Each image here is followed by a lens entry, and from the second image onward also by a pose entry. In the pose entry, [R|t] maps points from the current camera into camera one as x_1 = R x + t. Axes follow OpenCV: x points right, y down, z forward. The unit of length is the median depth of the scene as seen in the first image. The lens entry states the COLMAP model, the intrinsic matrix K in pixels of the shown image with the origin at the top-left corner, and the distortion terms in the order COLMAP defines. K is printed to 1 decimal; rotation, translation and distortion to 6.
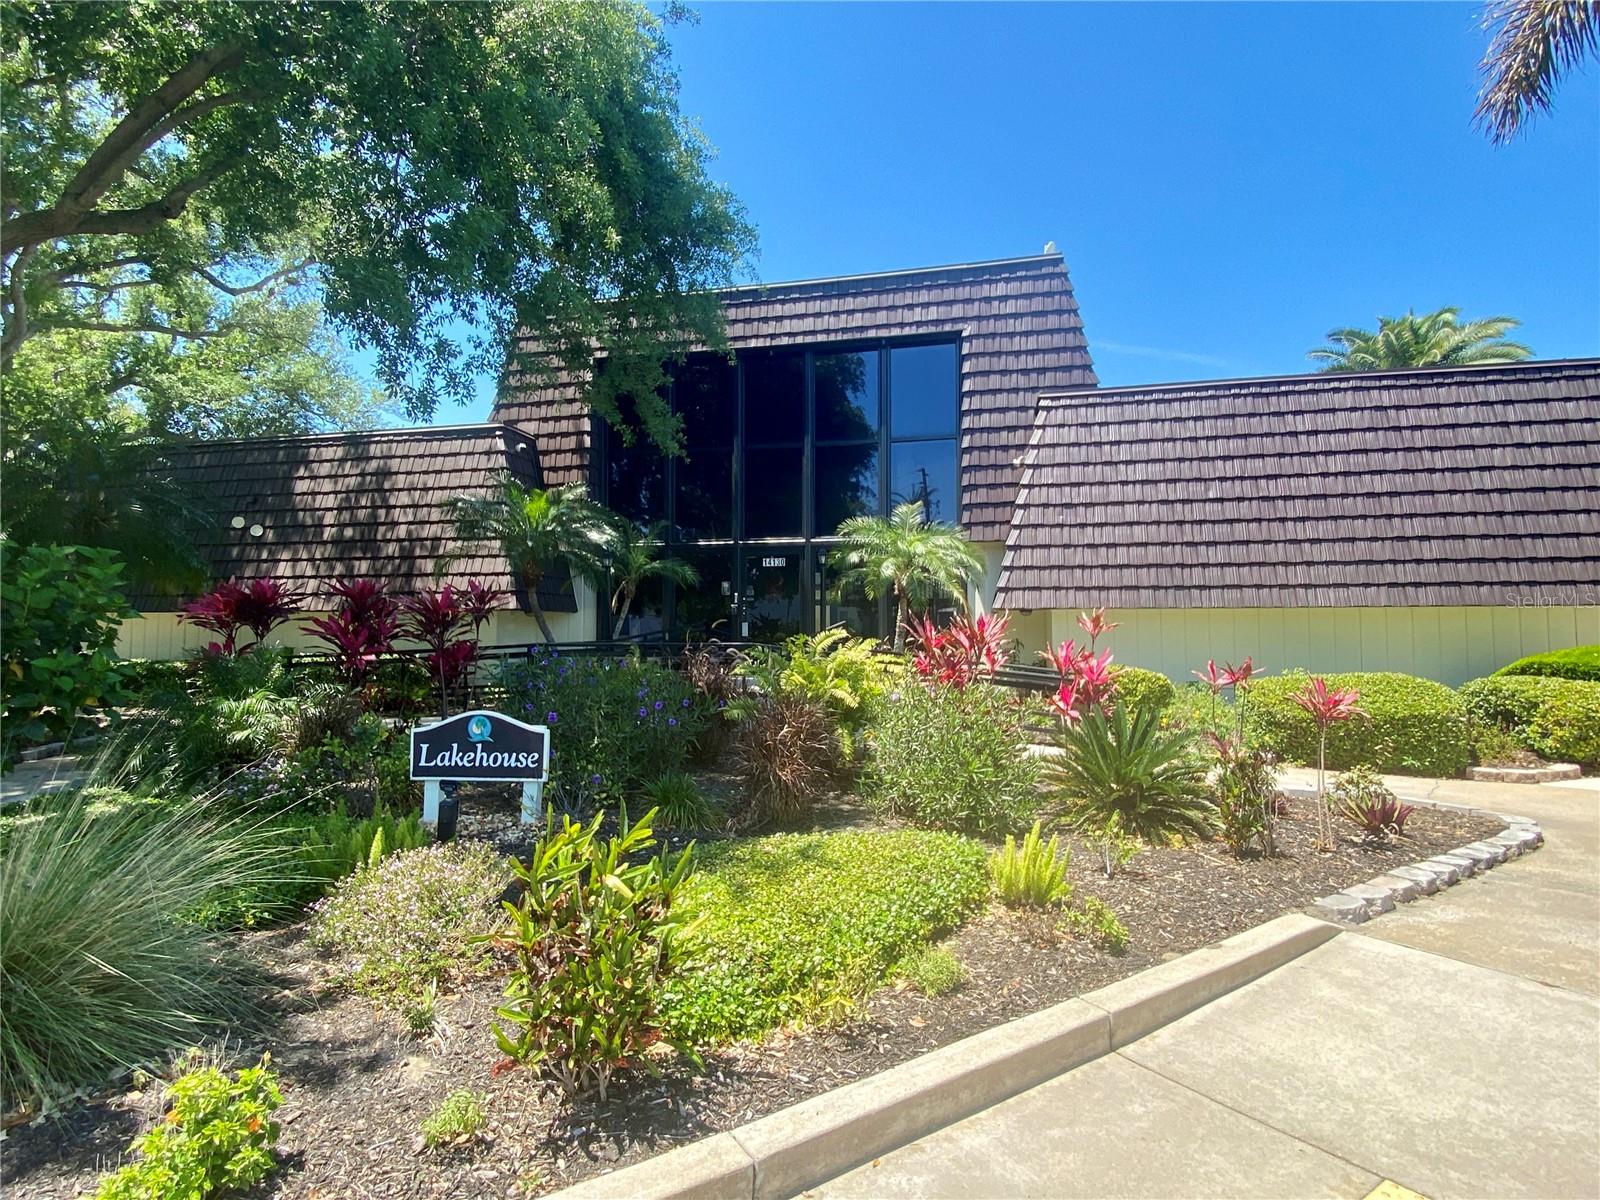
lens RADIAL K [[834.8, 0, 786.2], [0, 834.8, 598.3], [0, 0, 1]] dist [0.041601, -0.043329]
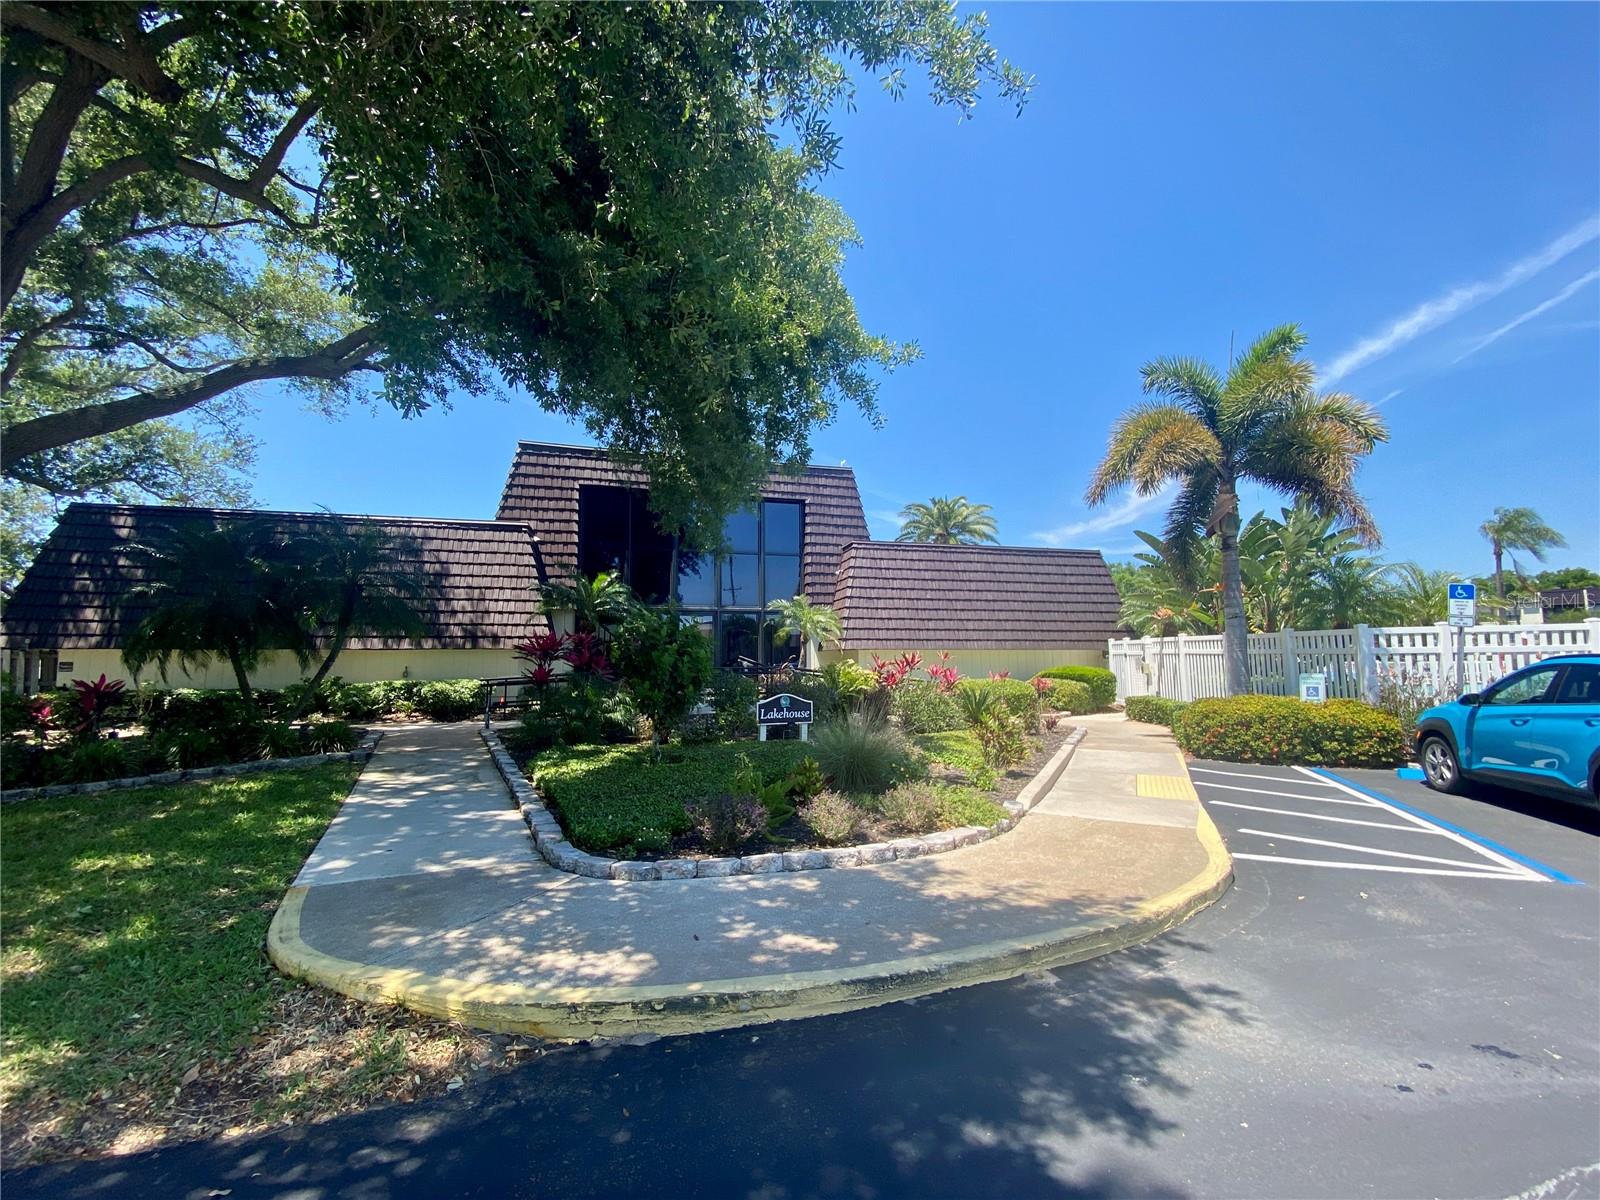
lens RADIAL K [[629.3, 0, 800.0], [0, 629.3, 600.0], [0, 0, 1]] dist [0.018066, 0.000000]
pose [[0.883895, 0.041918, 0.465803, -0.458146], [-0.012632, 0.997752, -0.065819, -0.004336], [-0.467515, 0.052293, 0.882437, -0.227542]]
